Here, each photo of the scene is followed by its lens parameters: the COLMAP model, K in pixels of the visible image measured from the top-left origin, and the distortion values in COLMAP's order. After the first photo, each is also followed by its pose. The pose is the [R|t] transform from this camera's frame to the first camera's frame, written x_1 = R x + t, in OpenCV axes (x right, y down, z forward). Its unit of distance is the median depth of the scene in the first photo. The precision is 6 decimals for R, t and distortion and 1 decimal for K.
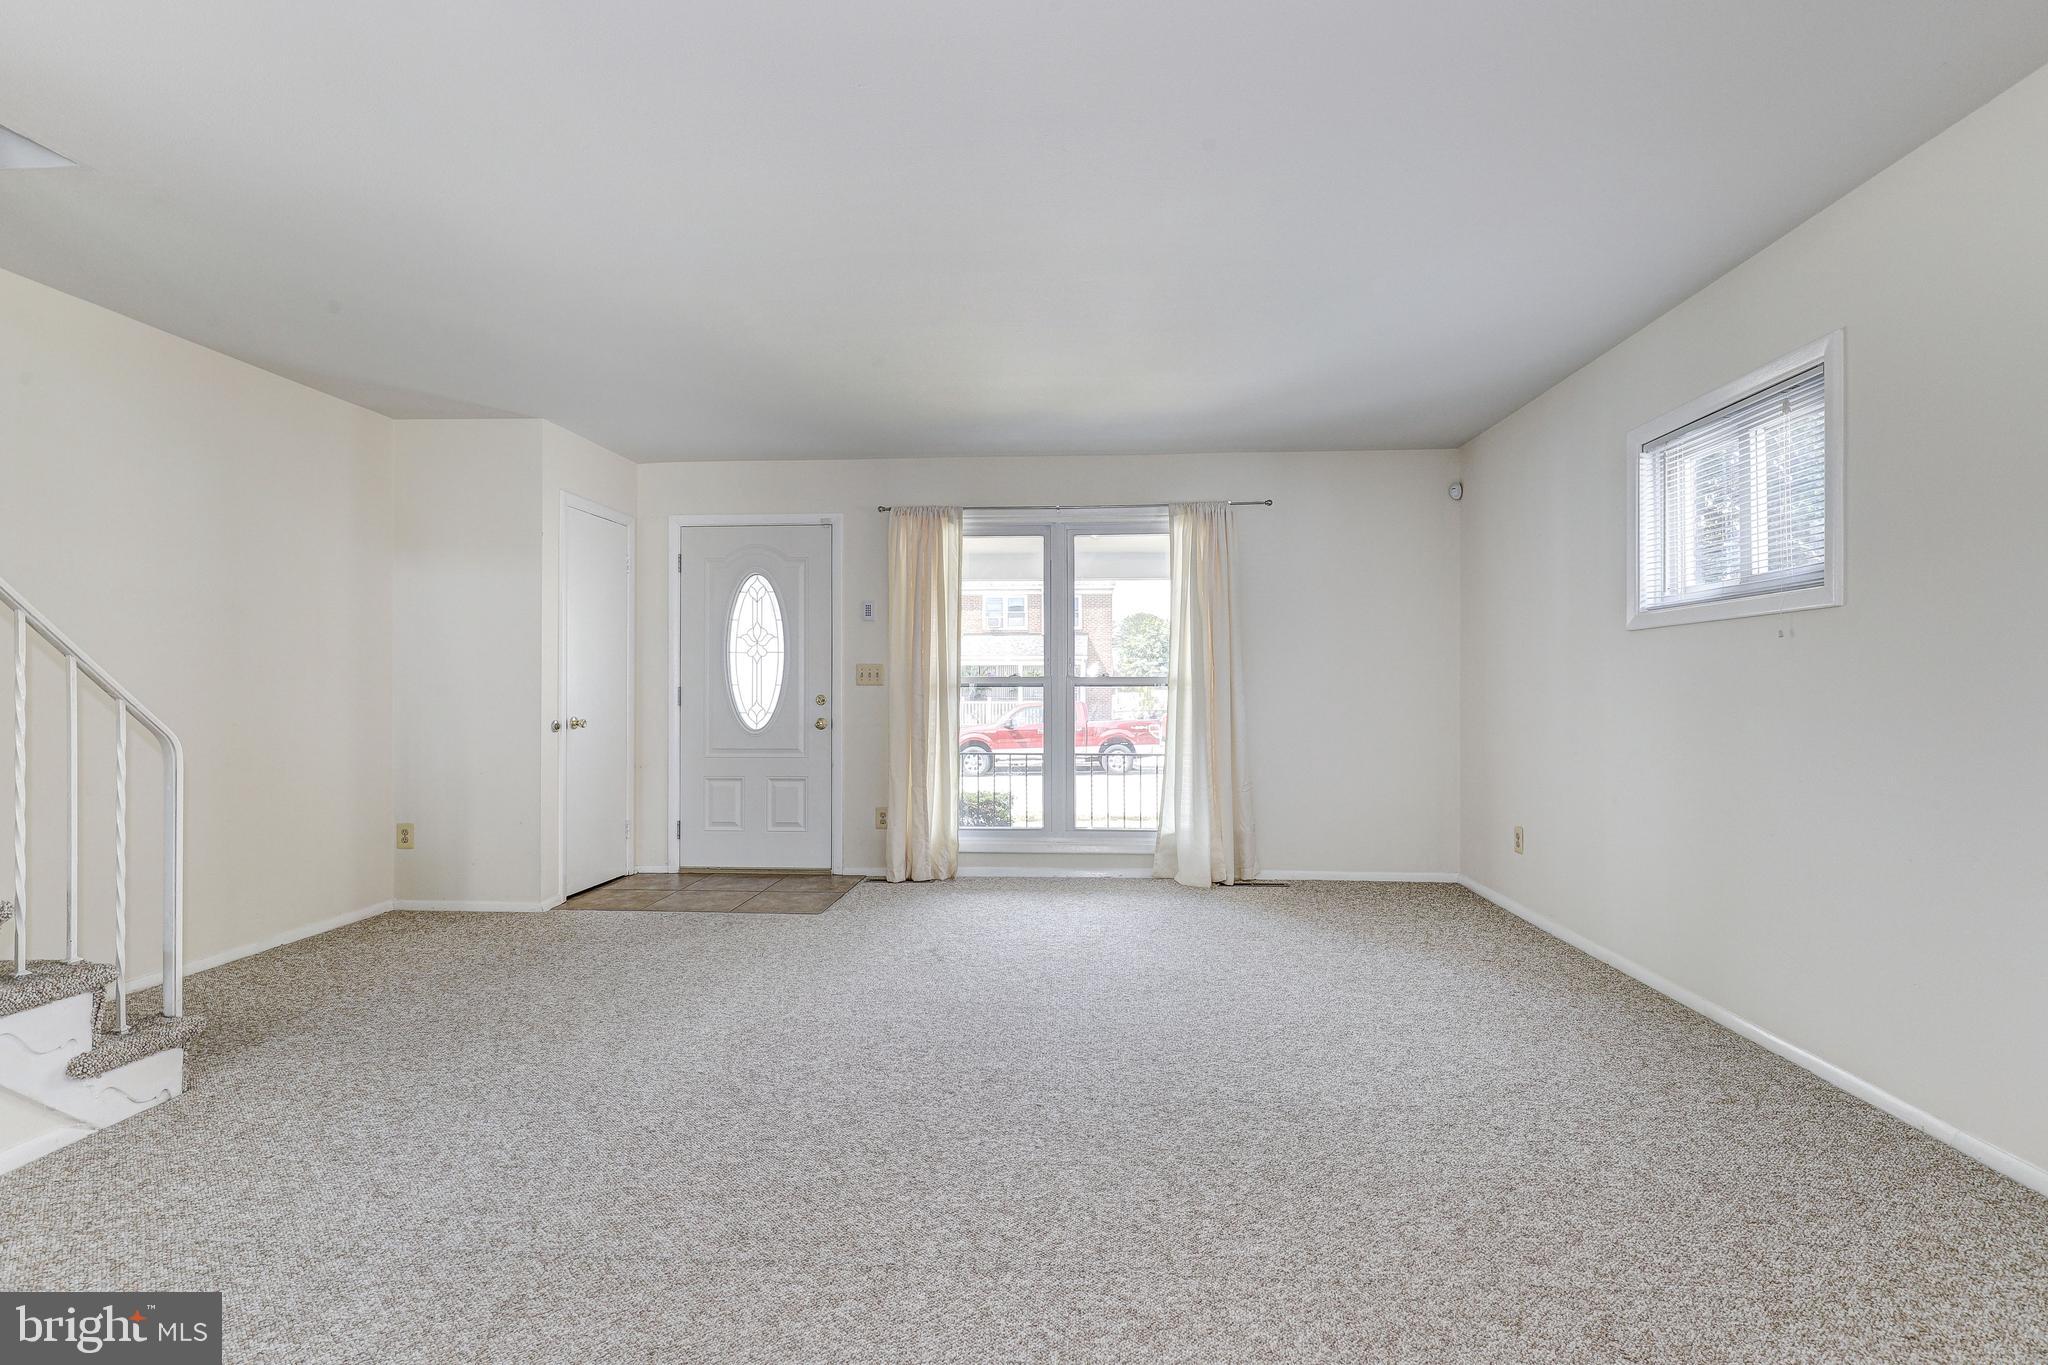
lens RADIAL K [[932.6, 0, 1032.4], [0, 932.6, 686.5], [0, 0, 1]] dist [-0.009473, 0.006101]
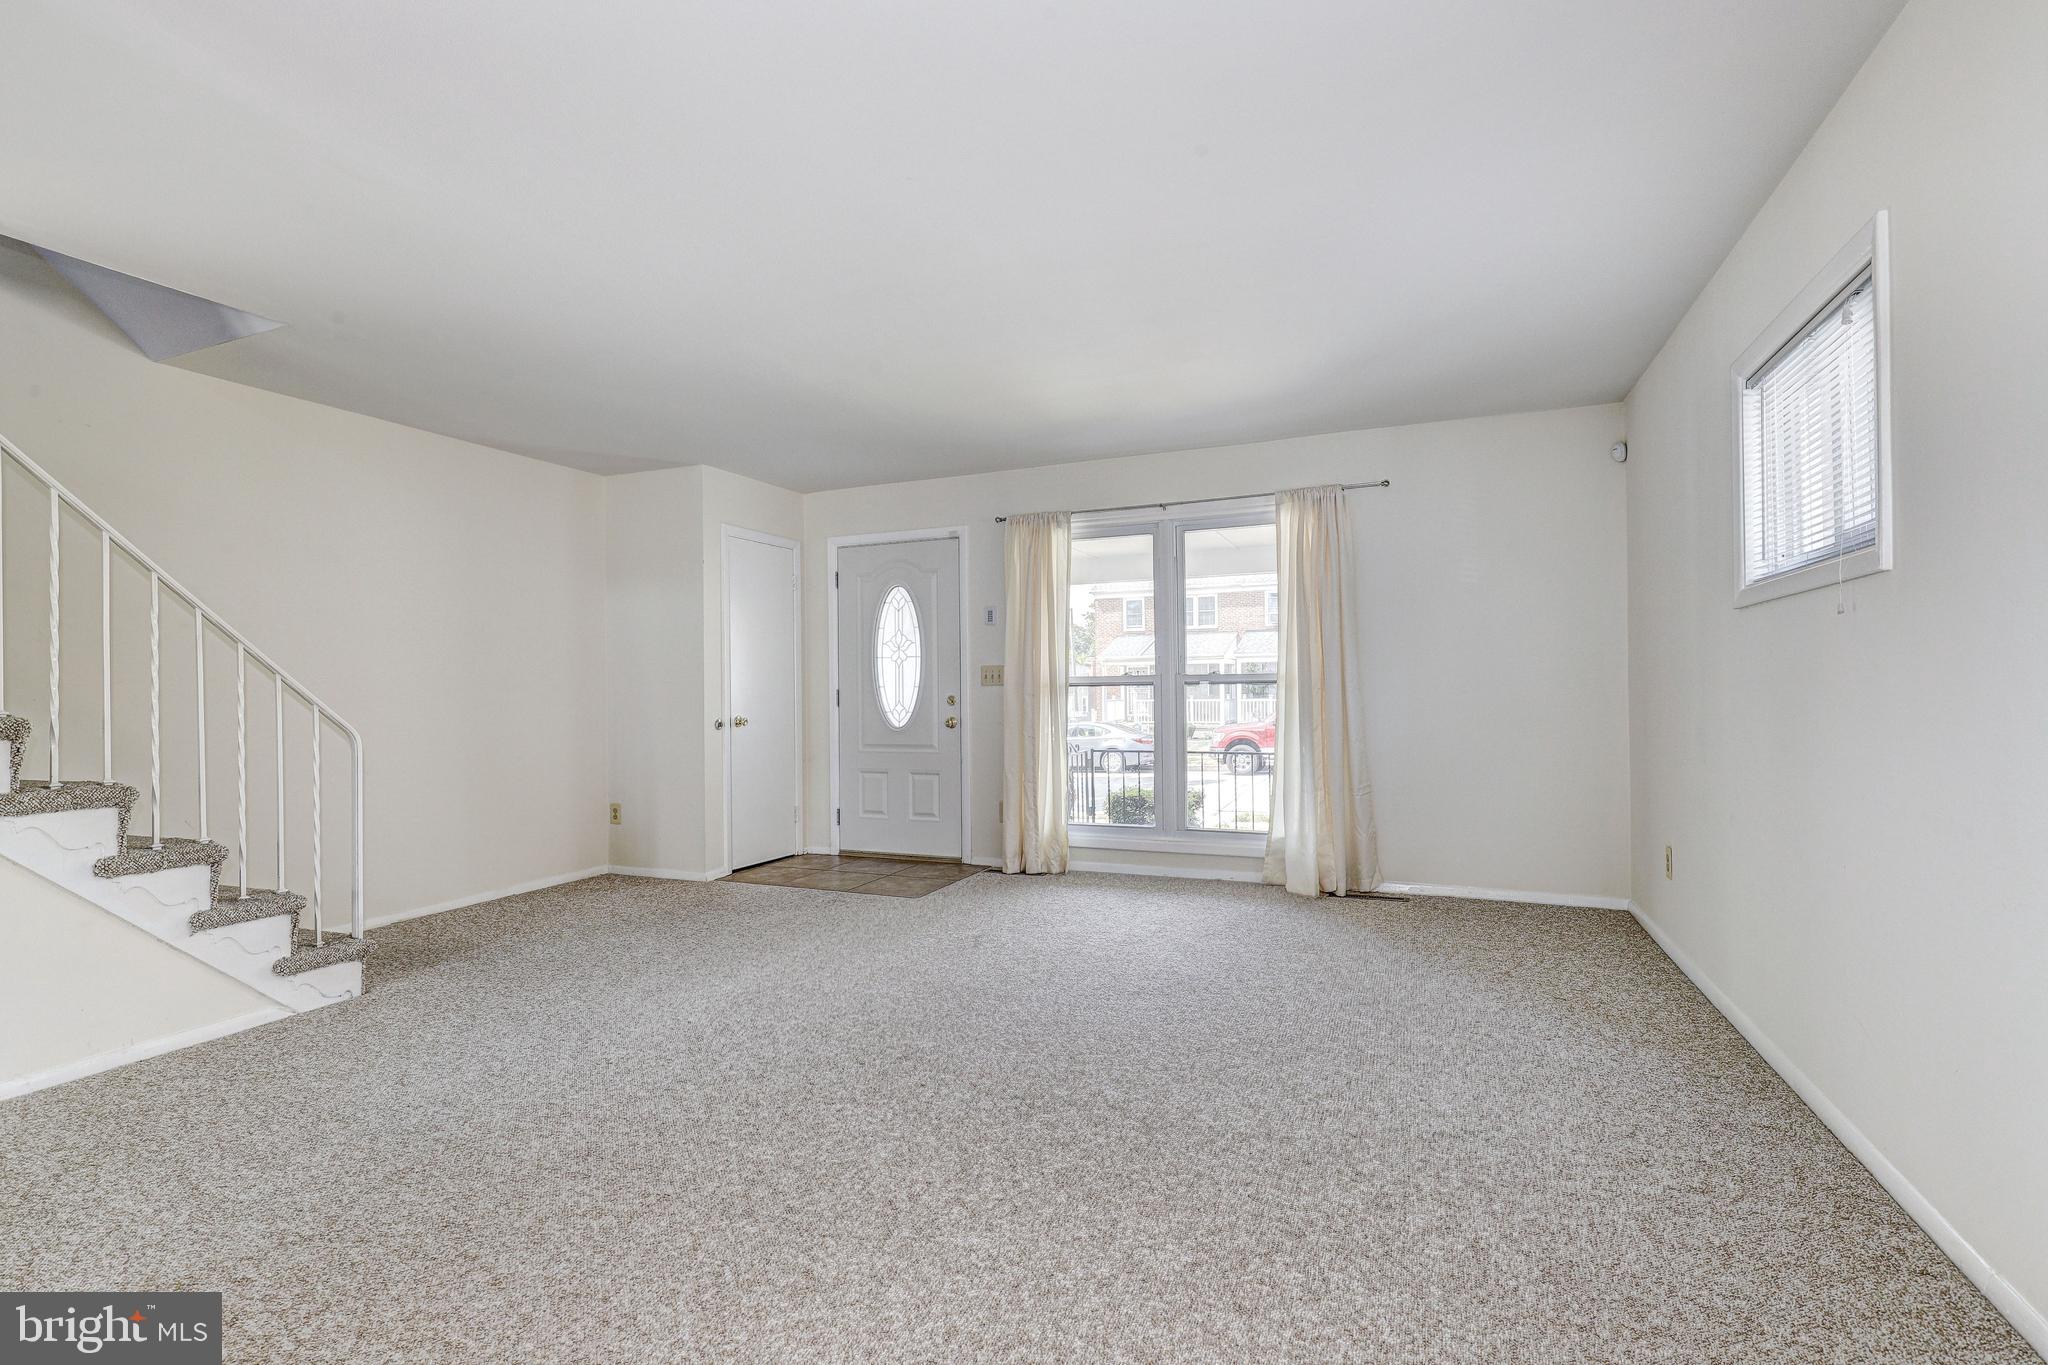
lens RADIAL K [[921.7, 0, 1031.4], [0, 921.7, 684.1], [0, 0, 1]] dist [-0.000036, 0.000284]
pose [[0.945263, -0.012844, -0.326056, 0.222249], [0.012510, 0.999917, -0.003124, 0.000445], [0.326069, -0.001126, 0.945345, 0.024718]]
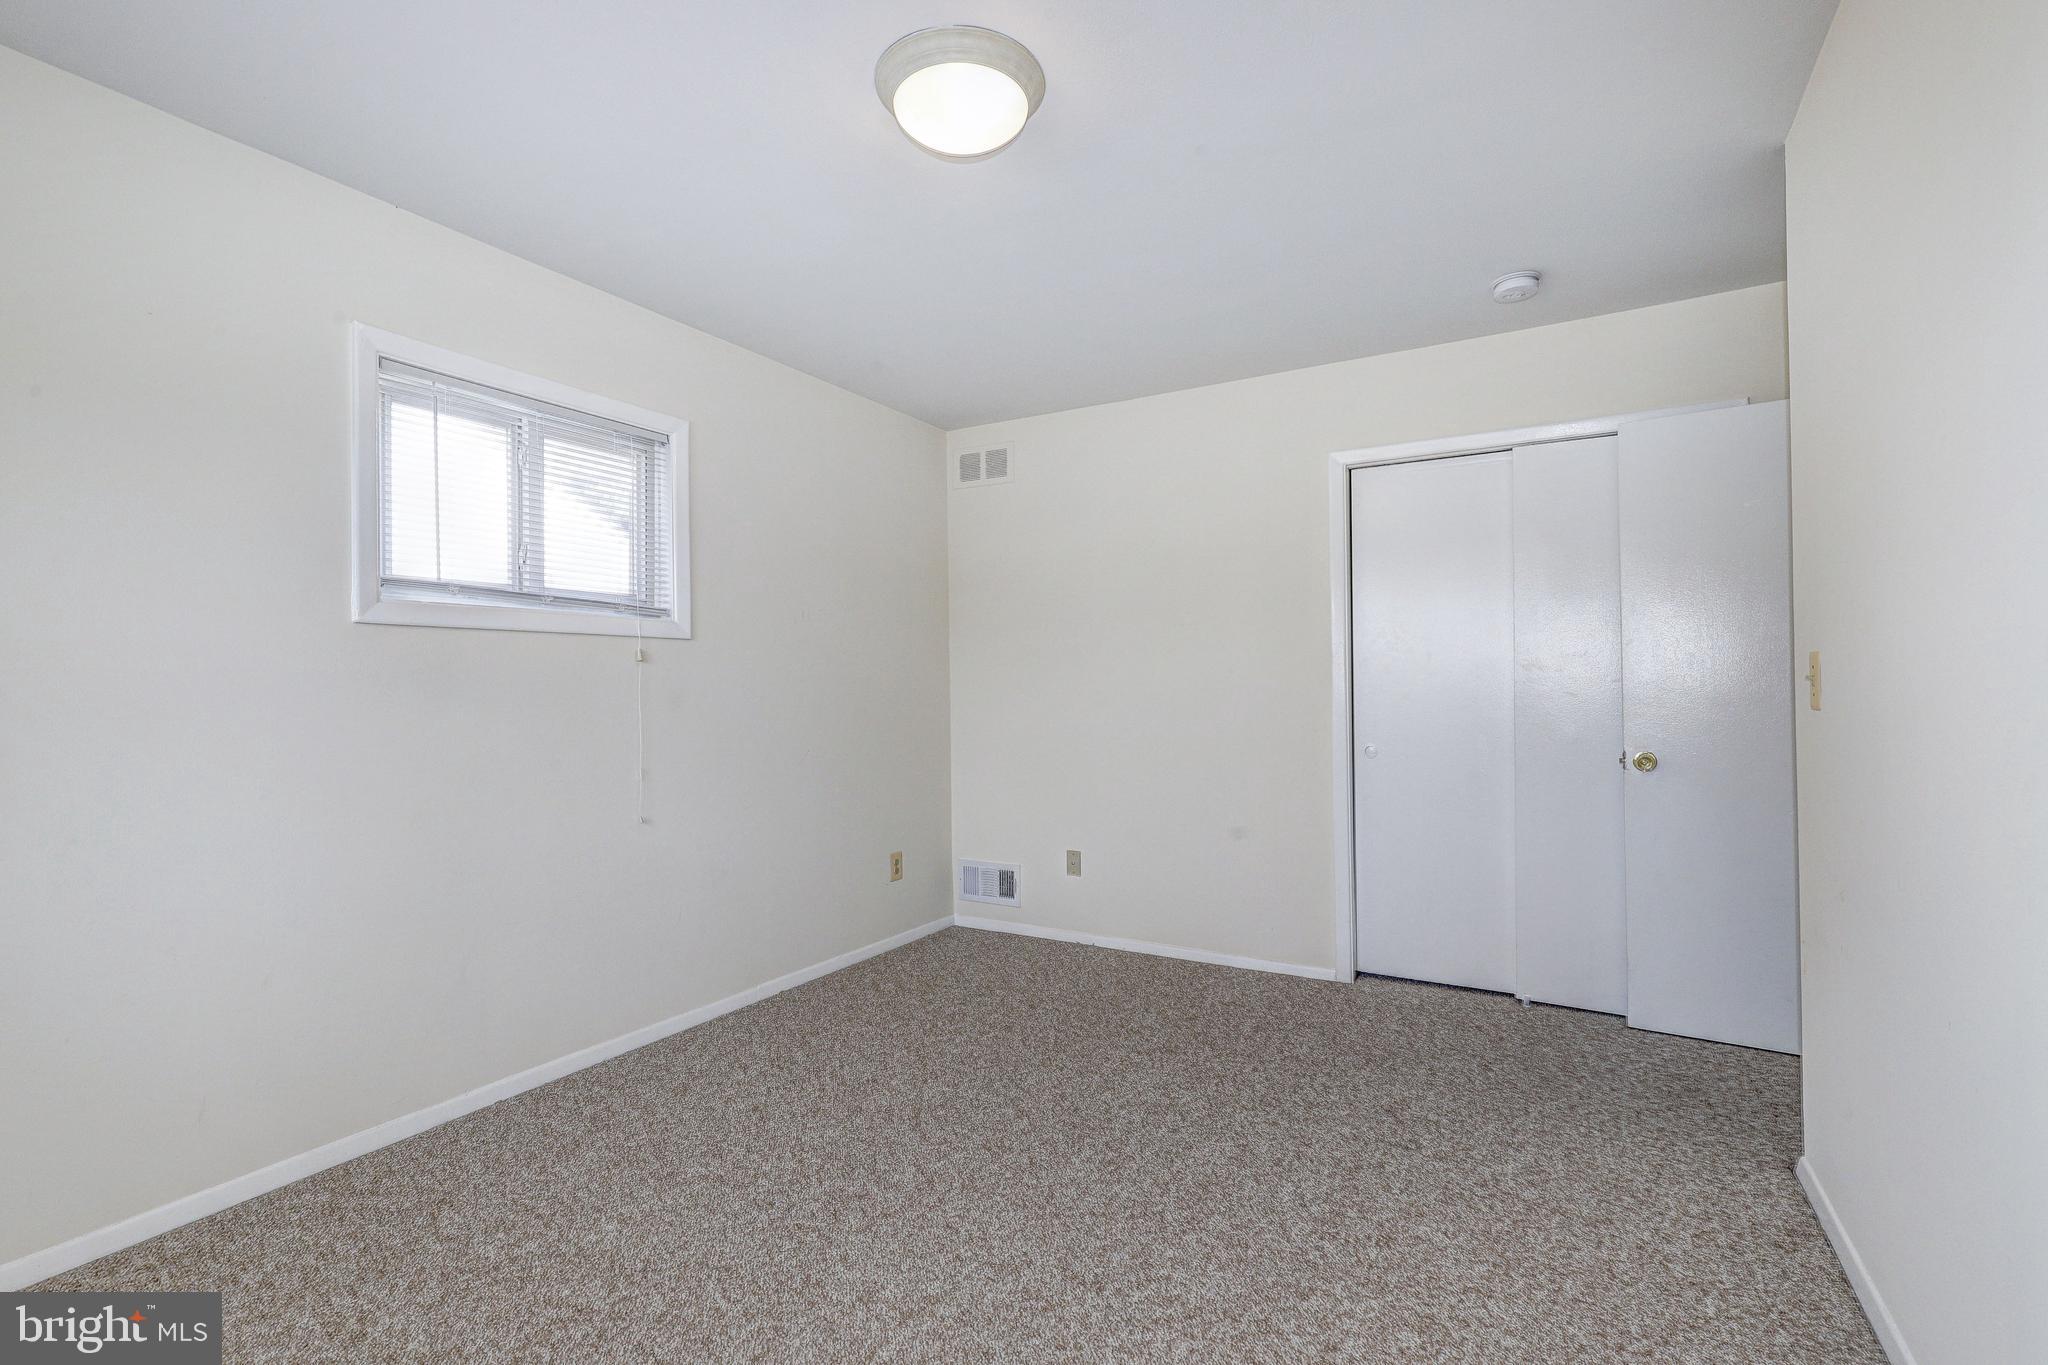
lens RADIAL K [[921.7, 0, 1031.4], [0, 921.7, 684.1], [0, 0, 1]] dist [-0.000036, 0.000284]
pose [[-0.901696, 0.018889, 0.431958, -0.045076], [0.016000, 0.999819, -0.010321, -0.002470], [-0.432074, -0.002395, -0.901835, 0.960984]]
